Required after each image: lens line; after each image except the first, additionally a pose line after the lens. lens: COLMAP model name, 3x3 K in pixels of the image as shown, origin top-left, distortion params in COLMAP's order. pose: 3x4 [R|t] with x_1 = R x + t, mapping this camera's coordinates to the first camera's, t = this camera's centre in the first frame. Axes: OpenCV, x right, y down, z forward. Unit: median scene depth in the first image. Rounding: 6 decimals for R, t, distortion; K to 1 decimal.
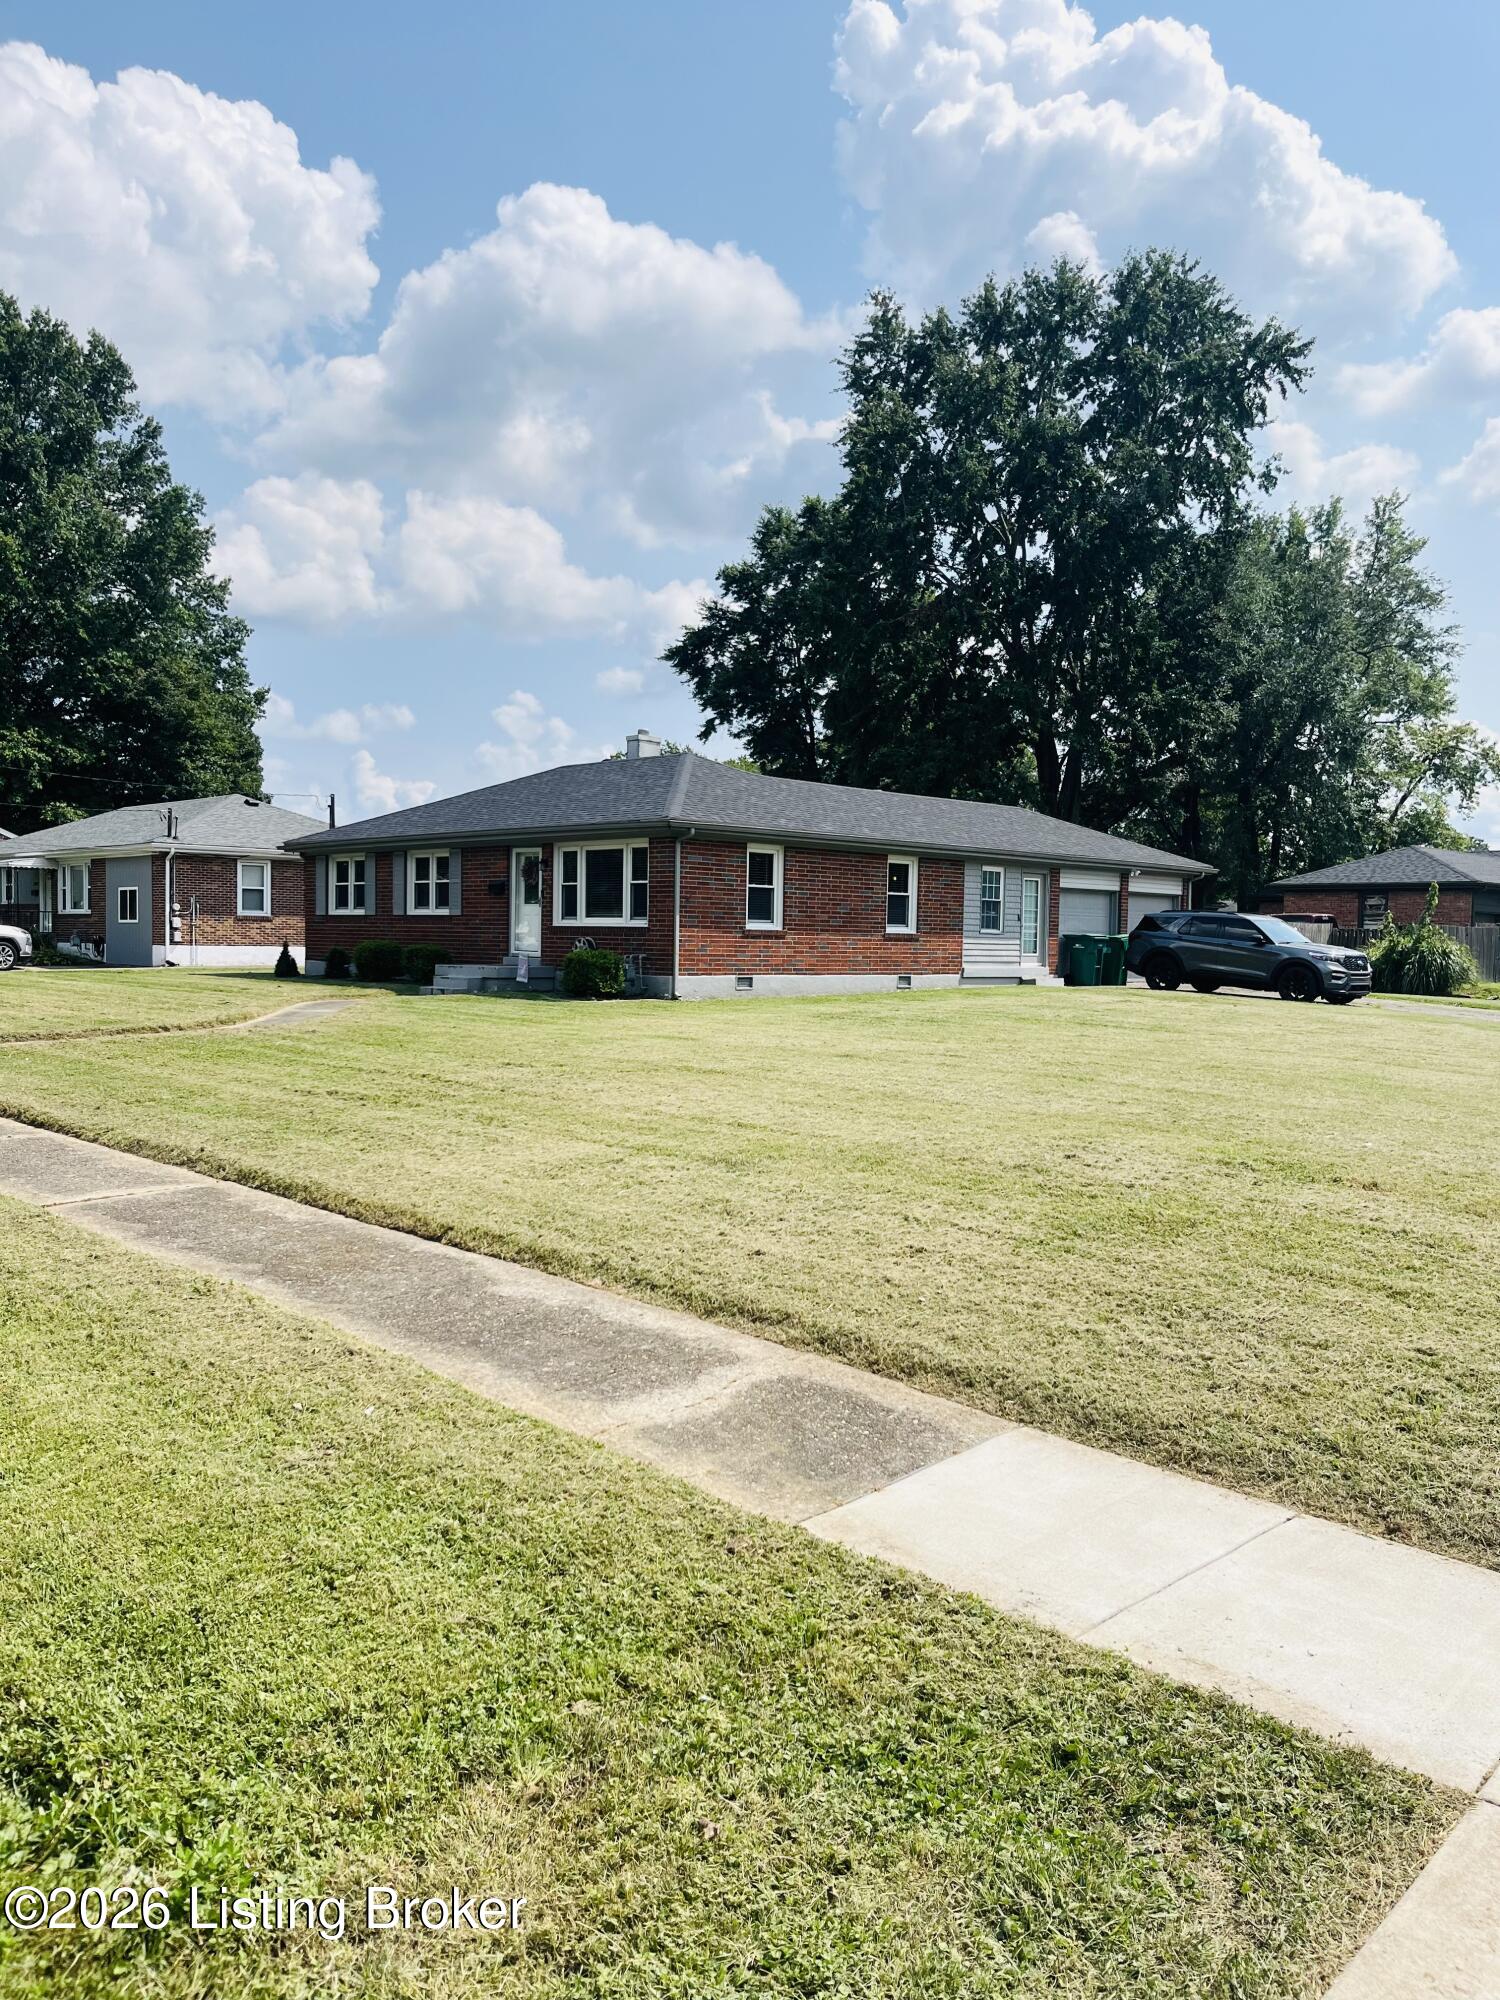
lens RADIAL K [[1485.1, 0, 750.0], [0, 1485.1, 1000.0], [0, 0, 1]] dist [0.075505, -0.088888]
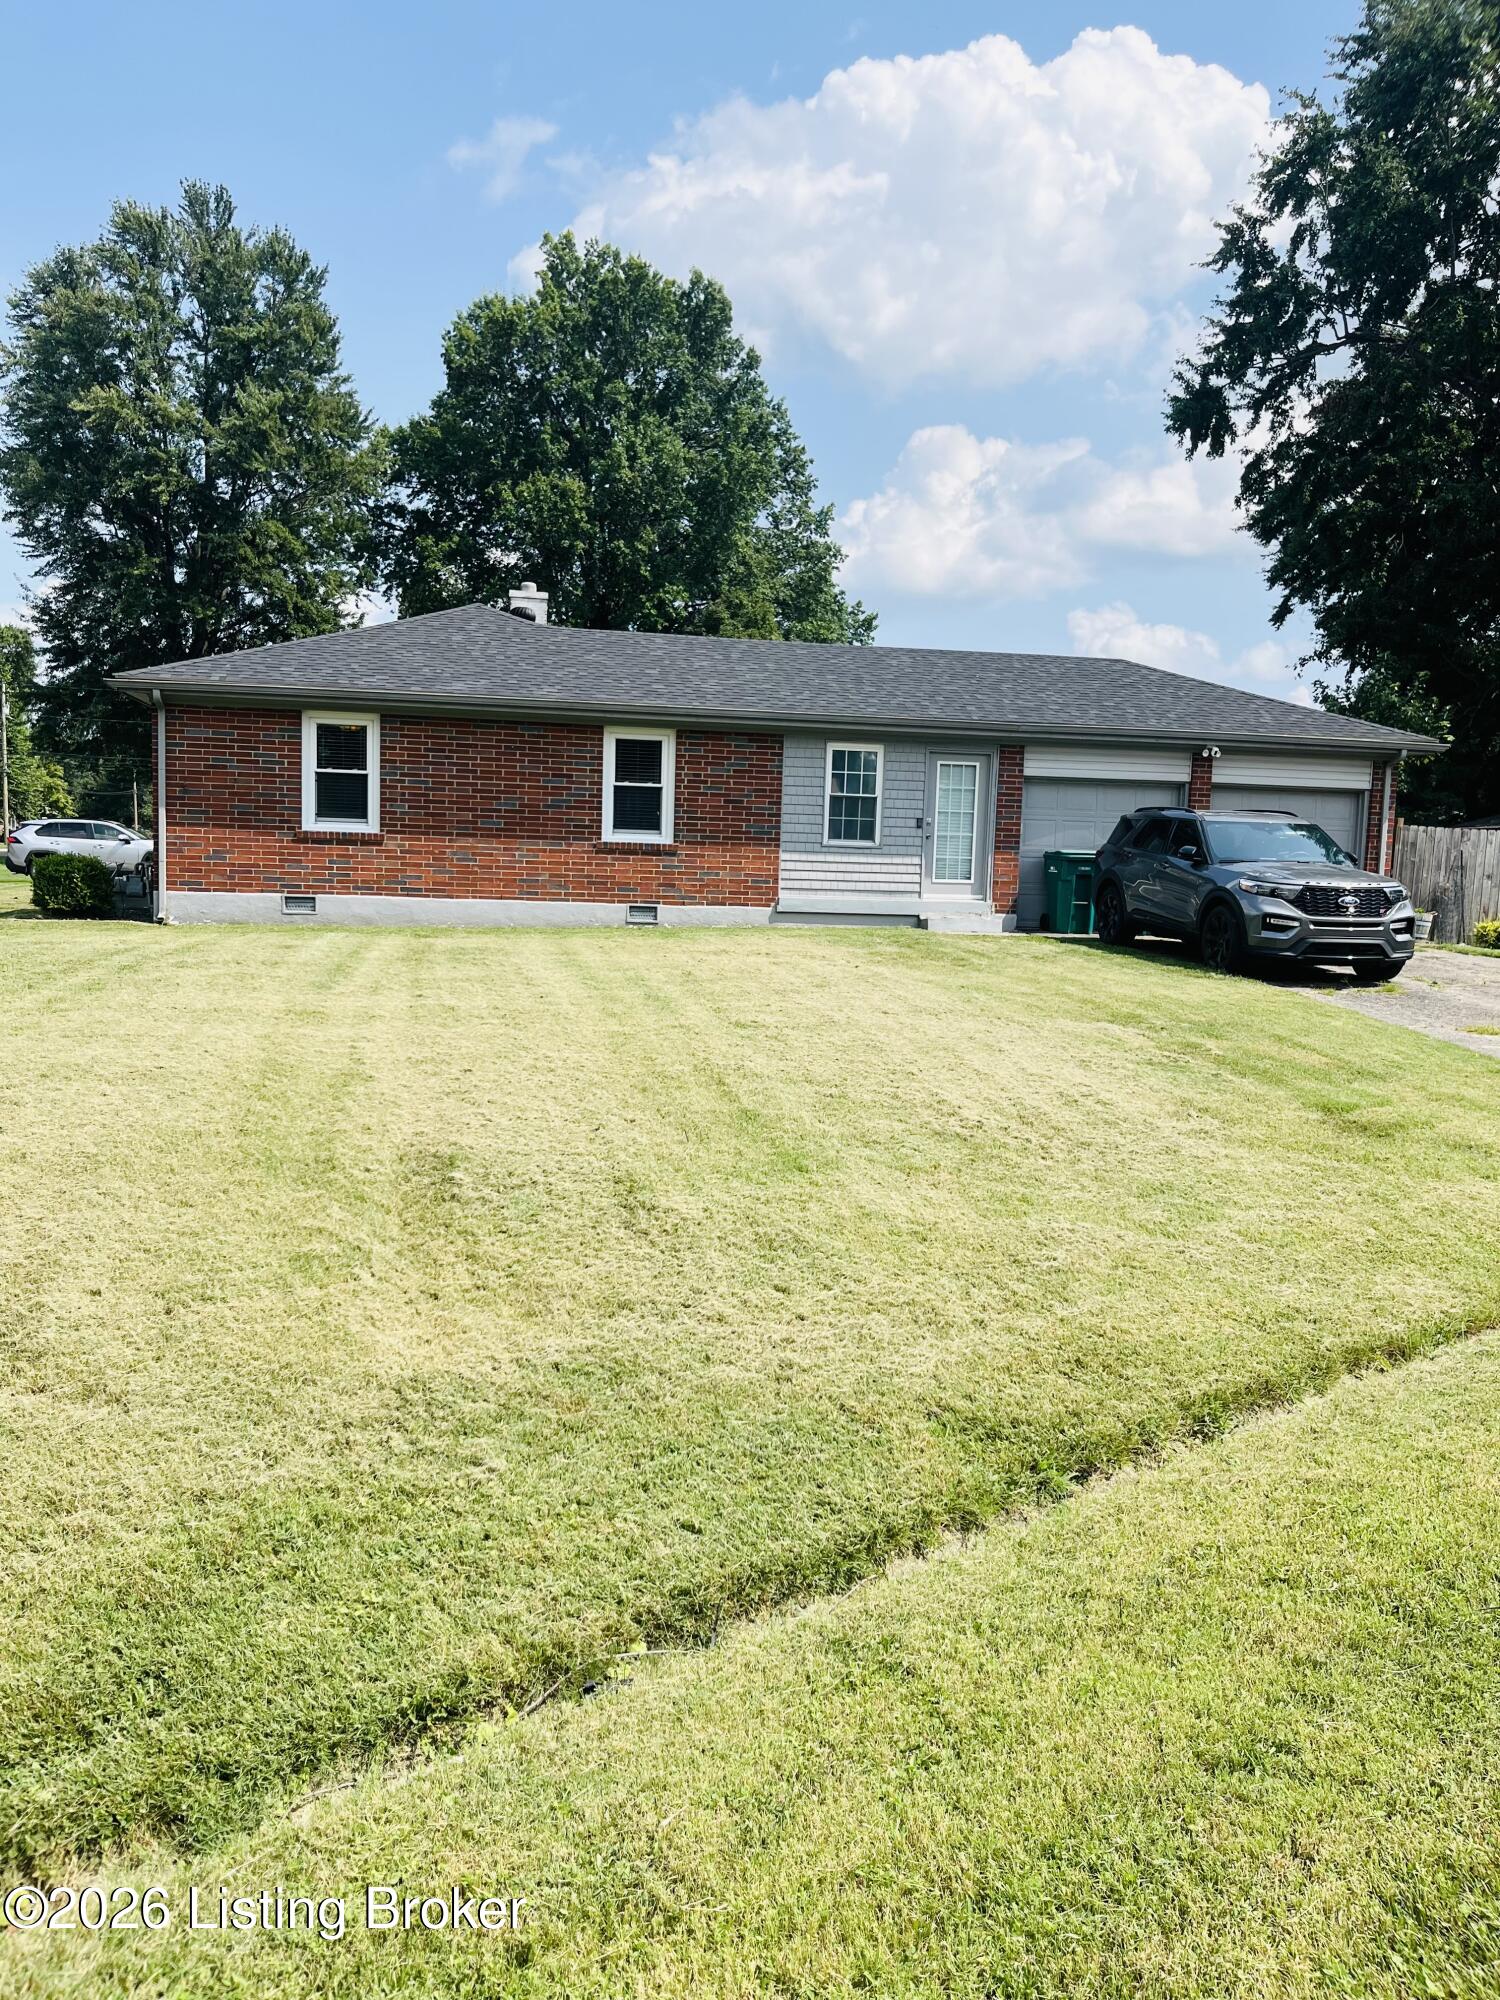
lens RADIAL K [[1485.1, 0, 750.0], [0, 1485.1, 1000.0], [0, 0, 1]] dist [0.075505, -0.088888]
pose [[0.836284, 0.059703, -0.545037, 0.430224], [-0.037806, 0.997967, 0.051308, -0.007883], [0.546992, -0.022303, 0.836841, 0.373484]]
